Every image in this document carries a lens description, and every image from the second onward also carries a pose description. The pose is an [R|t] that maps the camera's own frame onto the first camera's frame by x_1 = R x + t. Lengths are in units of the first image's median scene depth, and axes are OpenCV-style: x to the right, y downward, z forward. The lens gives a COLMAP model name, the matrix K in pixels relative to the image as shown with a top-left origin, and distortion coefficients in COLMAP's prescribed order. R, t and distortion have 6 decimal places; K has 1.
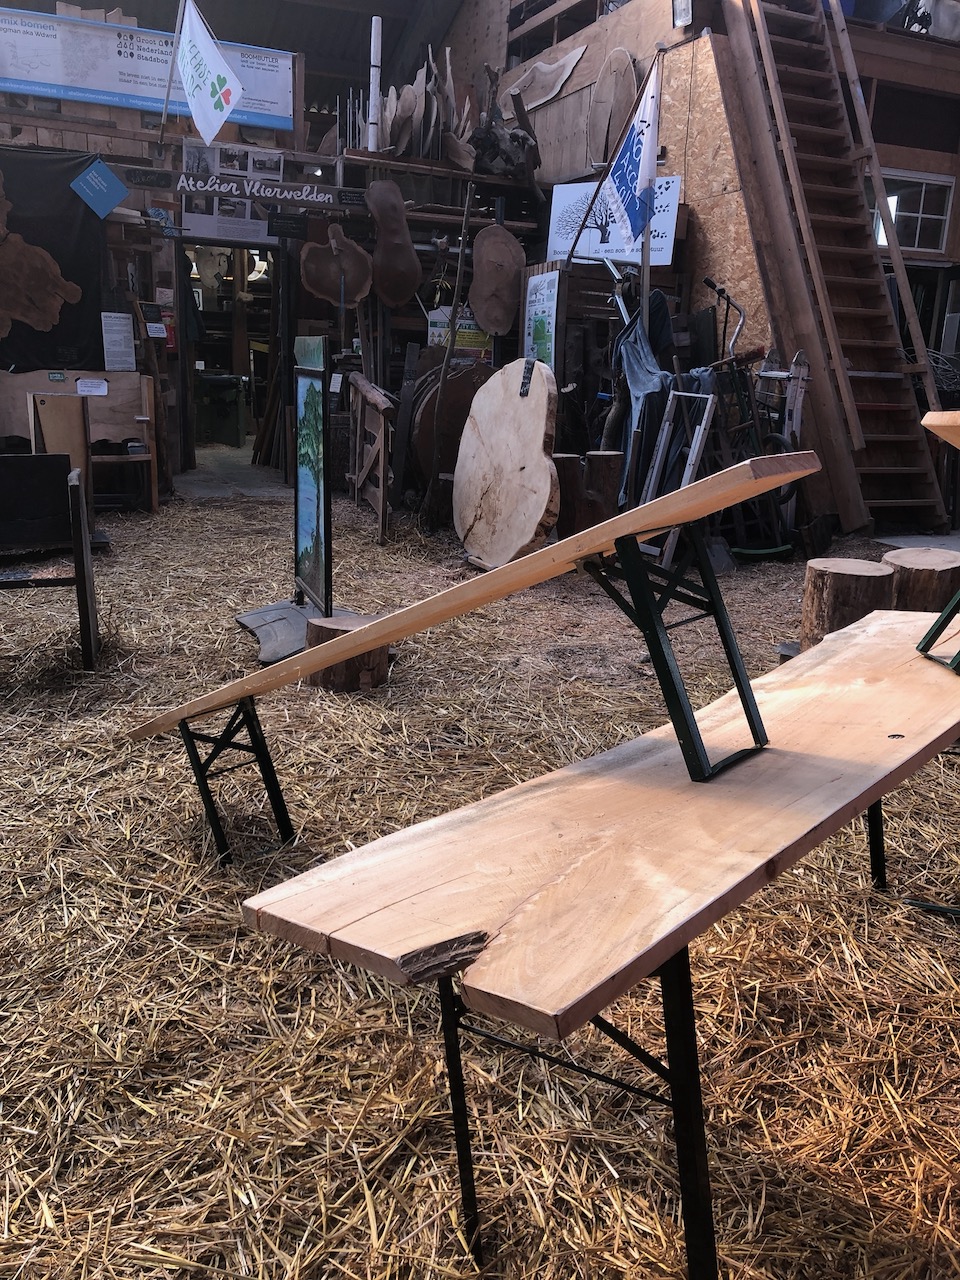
lens RADIAL K [[1046.1, 0, 470.8], [0, 1046.1, 642.7], [0, 0, 1]] dist [0.024836, -0.037779]
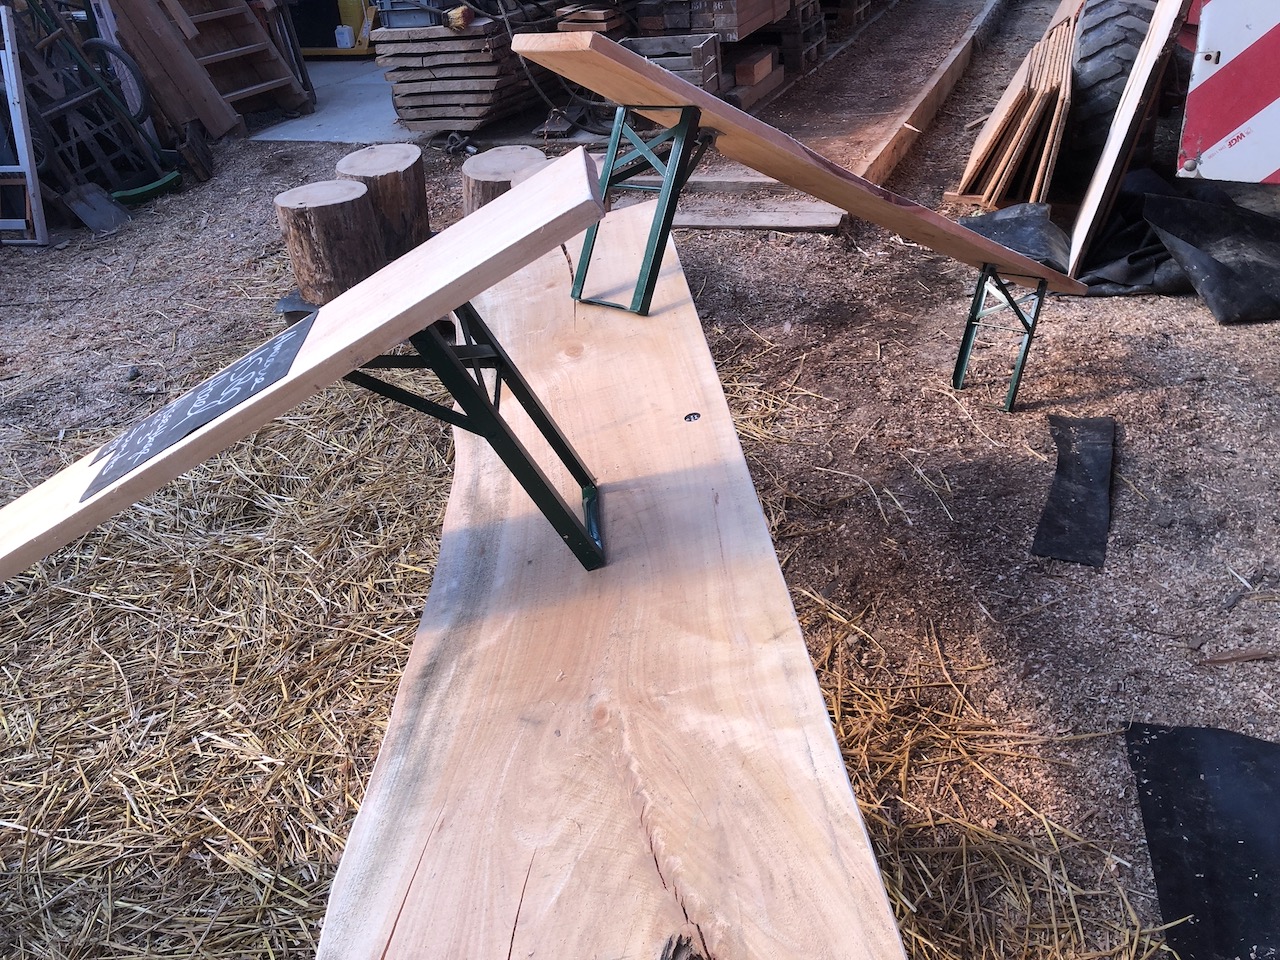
lens RADIAL K [[1046.1, 0, 642.3], [0, 1046.1, 474.7], [0, 0, 1]] dist [0.024836, -0.037779]
pose [[0.668022, -0.442315, 0.598418, -0.098251], [0.281538, 0.894623, 0.346967, -0.093184], [-0.688827, -0.063304, 0.722156, 0.153461]]
